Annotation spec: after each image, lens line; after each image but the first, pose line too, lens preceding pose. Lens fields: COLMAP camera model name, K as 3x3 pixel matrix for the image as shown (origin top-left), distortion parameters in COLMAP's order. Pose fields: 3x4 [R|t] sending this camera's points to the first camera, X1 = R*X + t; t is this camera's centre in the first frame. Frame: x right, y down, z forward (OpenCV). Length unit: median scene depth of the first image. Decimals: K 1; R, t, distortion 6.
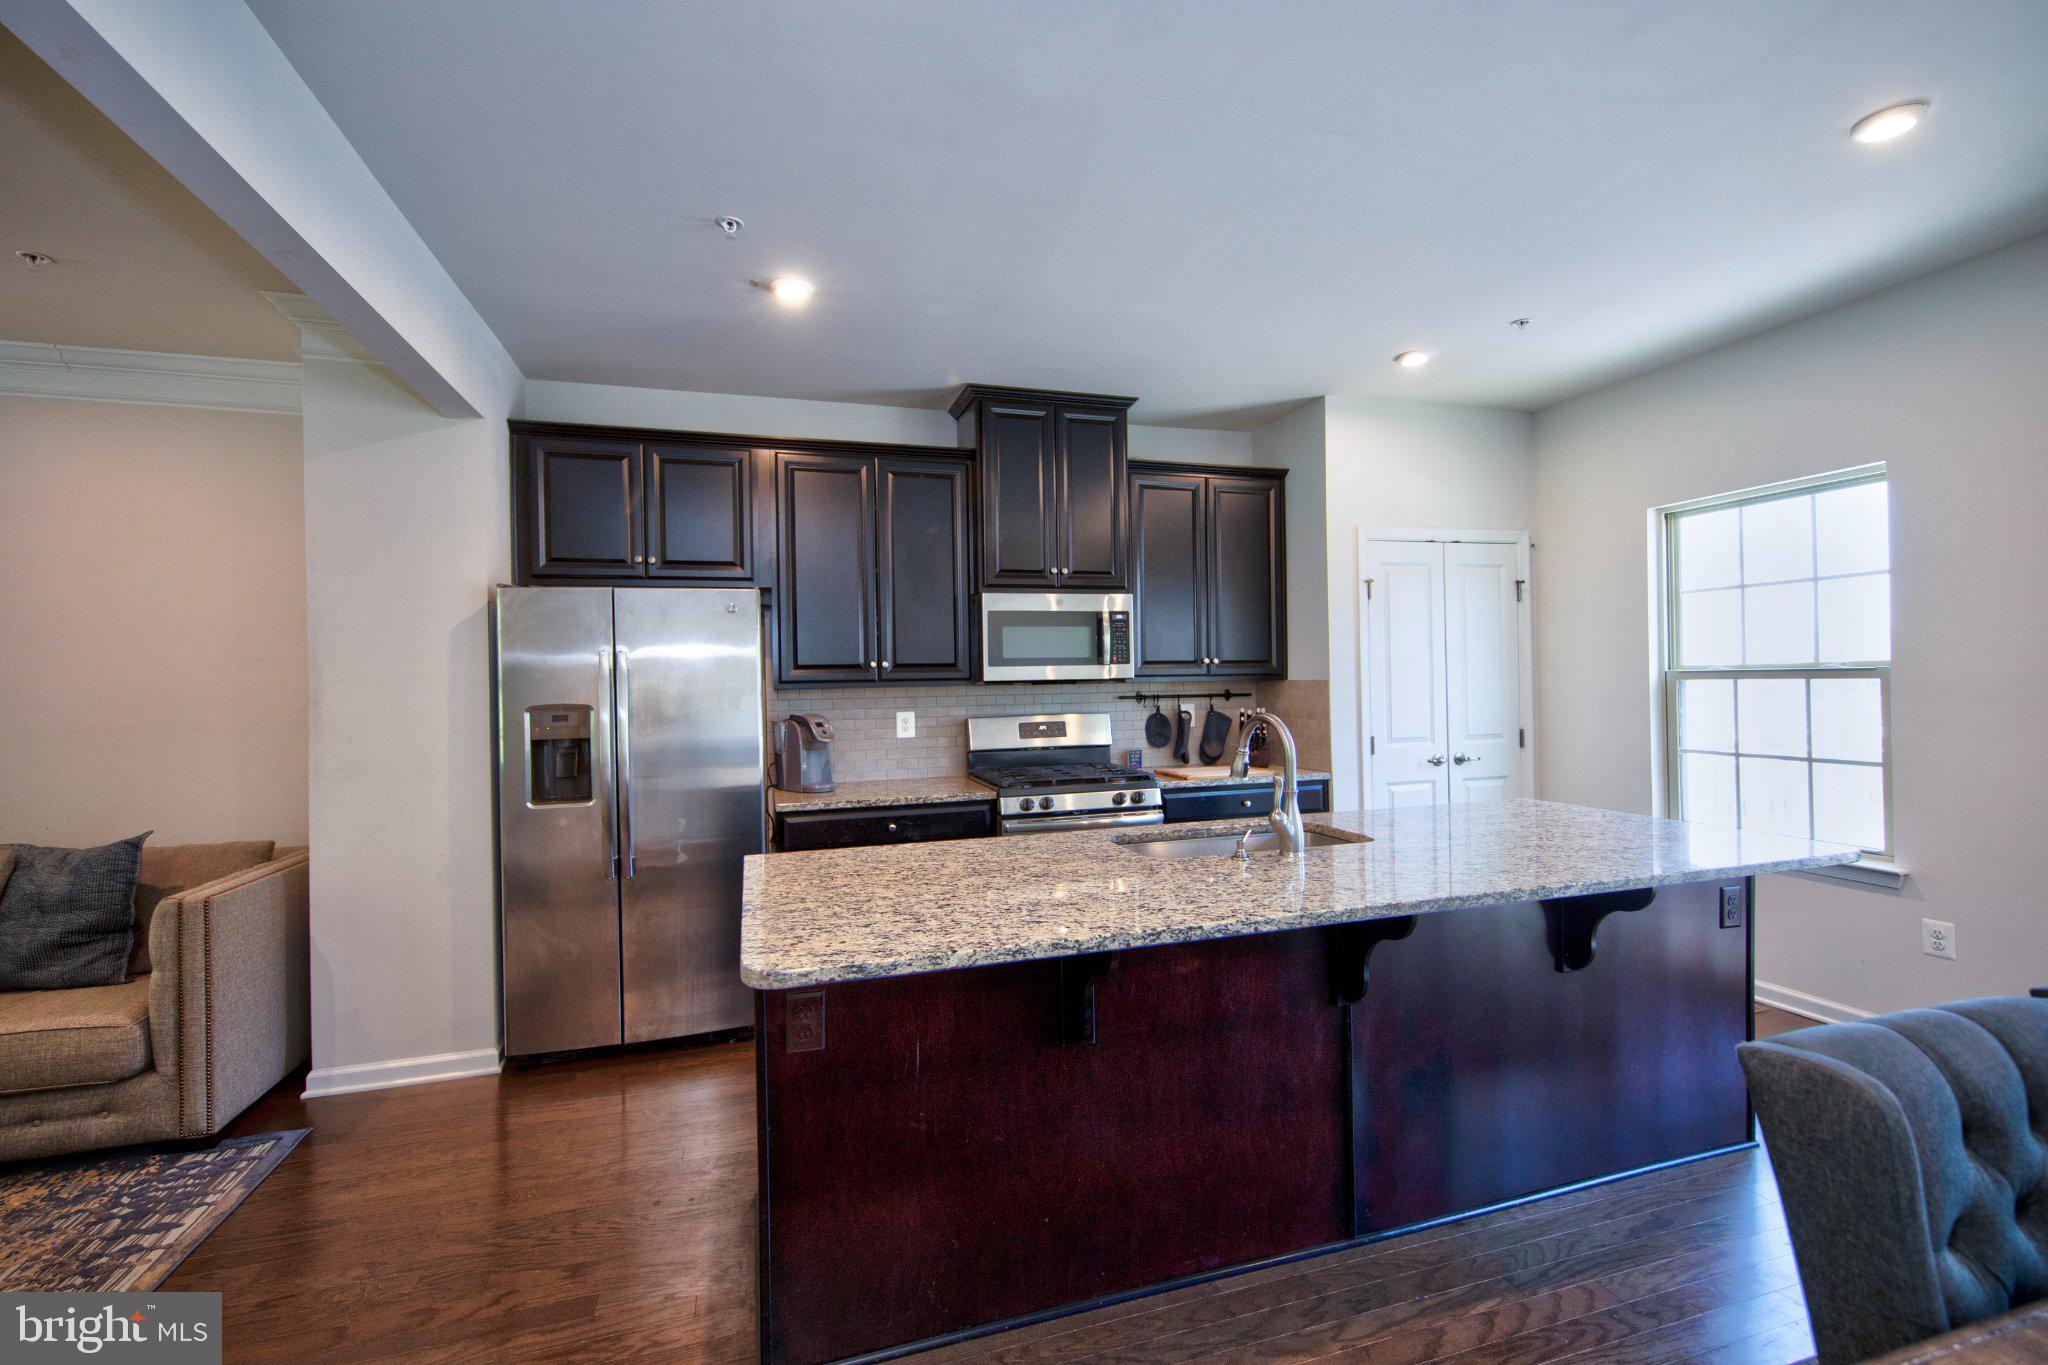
lens RADIAL K [[870.5, 0, 1024.0], [0, 870.5, 682.5], [0, 0, 1]] dist [0.013440, -0.005405]
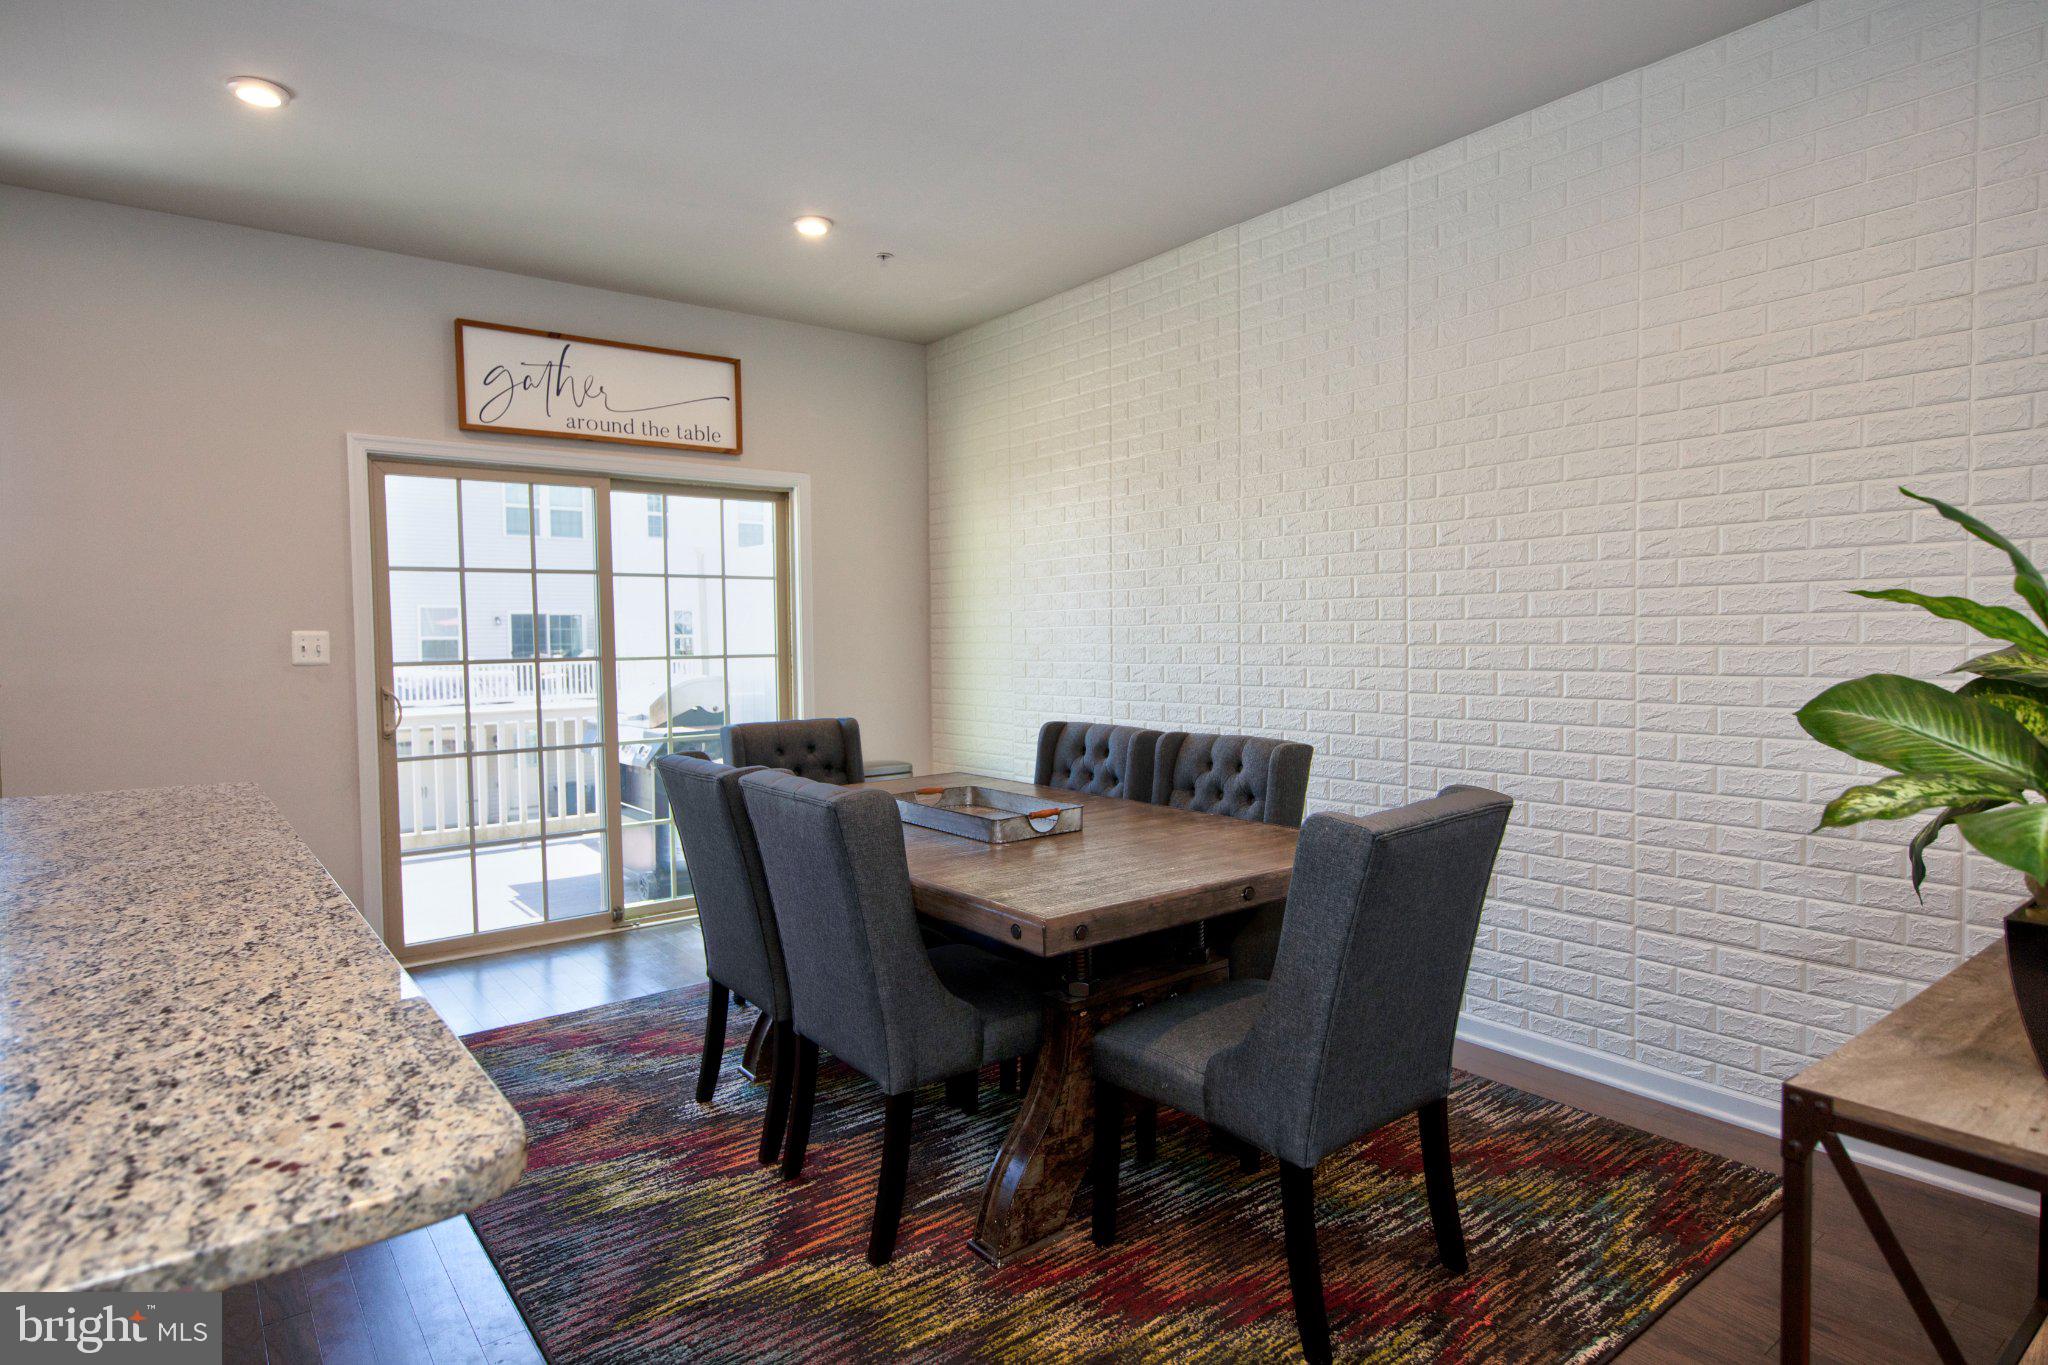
lens RADIAL K [[1102.3, 0, 1024.0], [0, 1102.3, 682.5], [0, 0, 1]] dist [0.006277, 0.000095]
pose [[-0.354686, -0.016977, 0.934831, -0.371772], [0.018669, 0.999507, 0.025235, 0.036792], [-0.934799, 0.026403, -0.354194, 0.389557]]
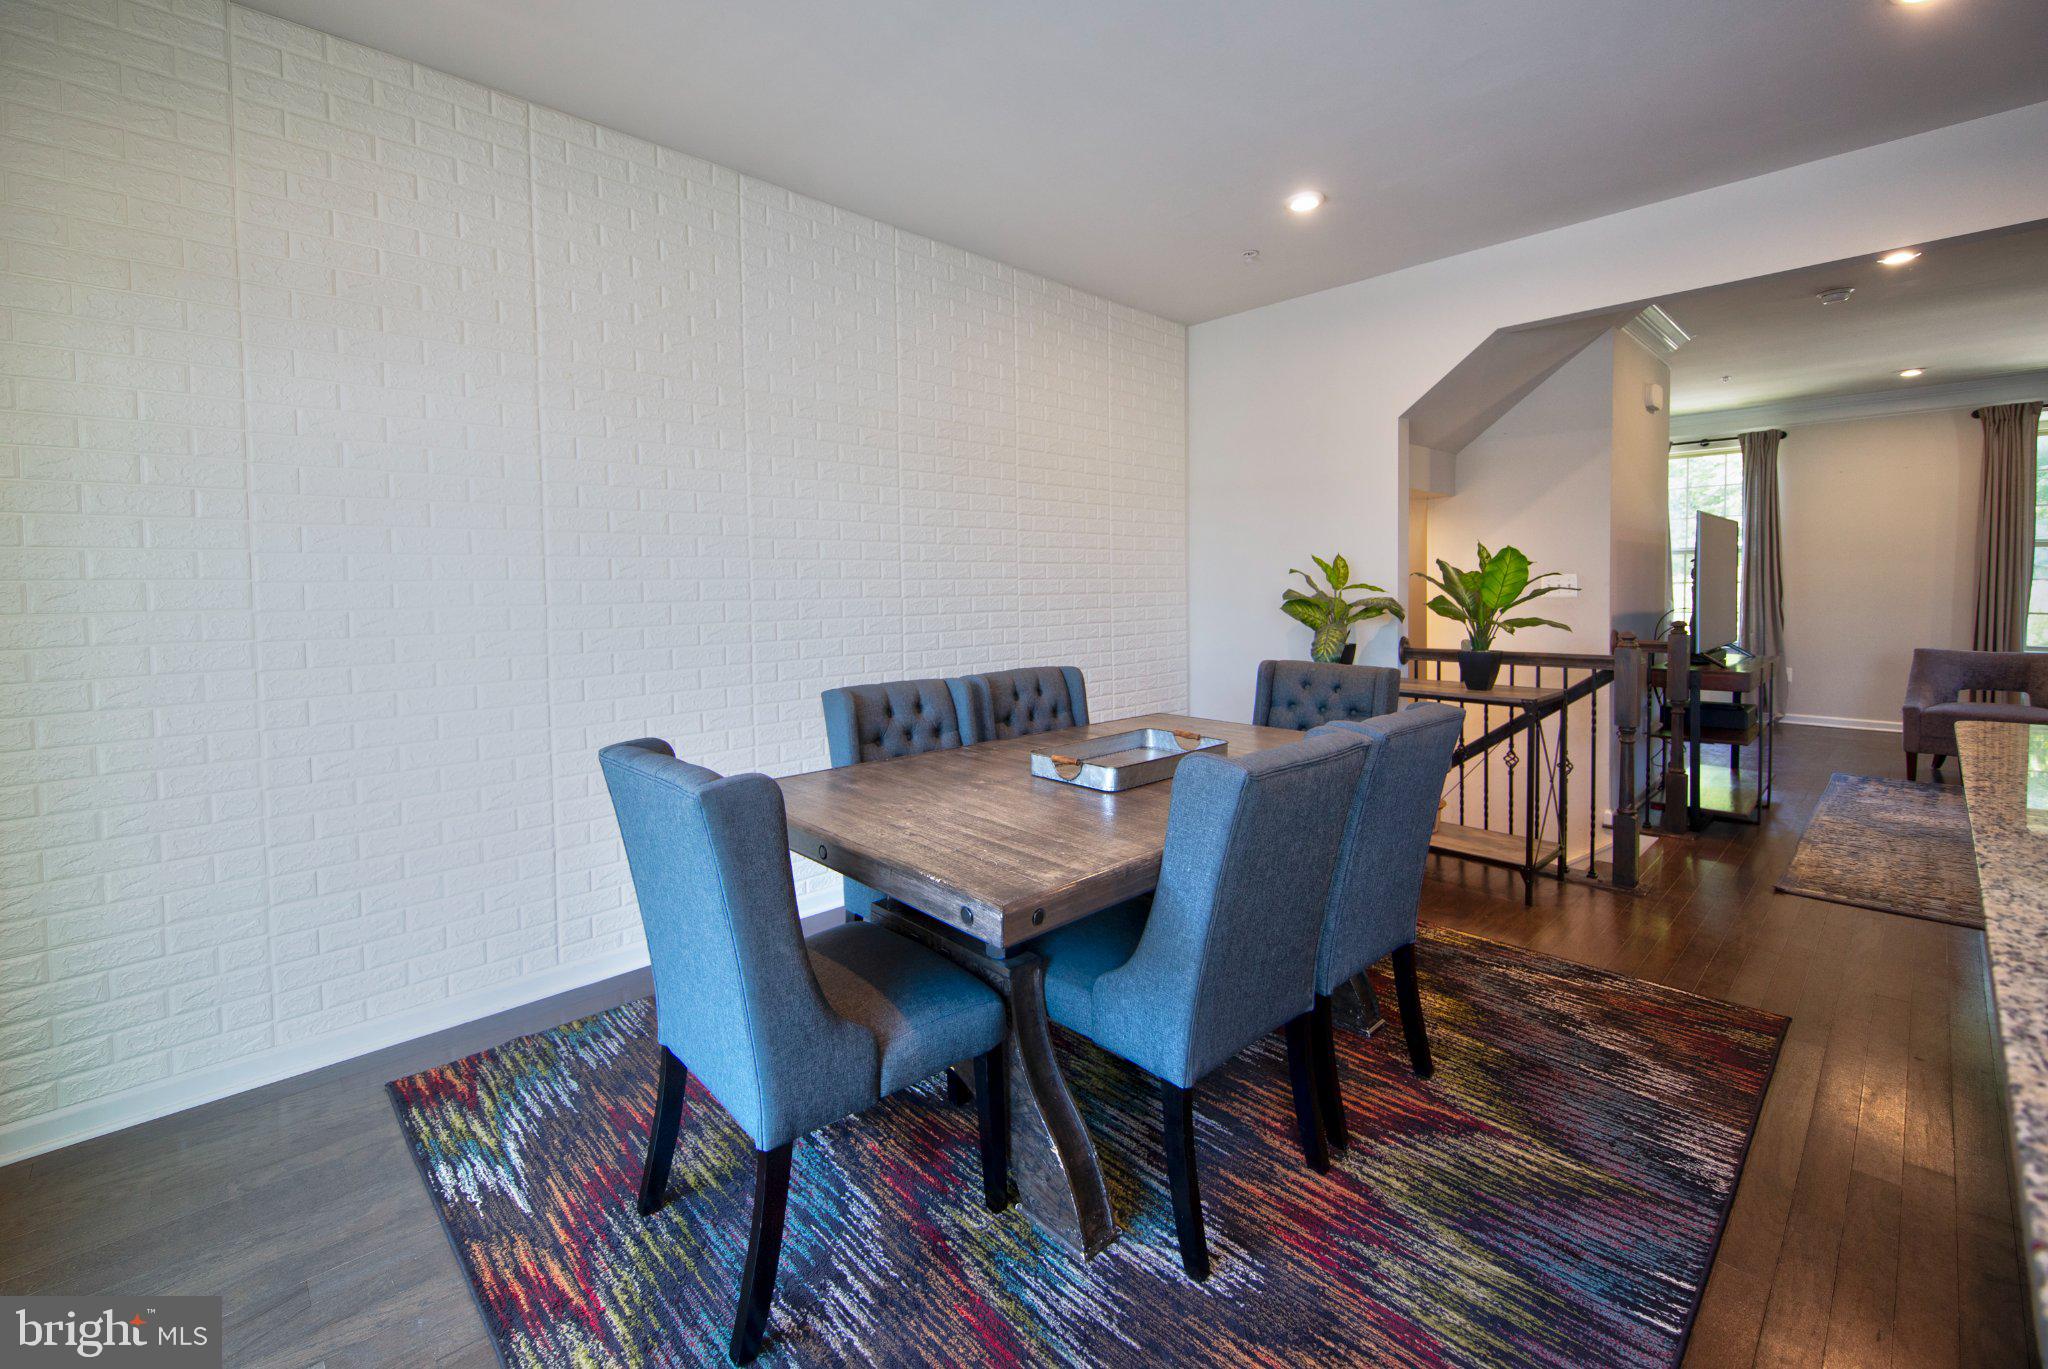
lens RADIAL K [[870.7, 0, 973.0], [0, 870.7, 615.0], [0, 0, 1]] dist [0.000560, -0.000482]
pose [[-0.905991, 0.044053, -0.420998, 0.782604], [0.028579, 0.998666, 0.042997, 0.013108], [0.422331, 0.026923, -0.906042, 0.675864]]
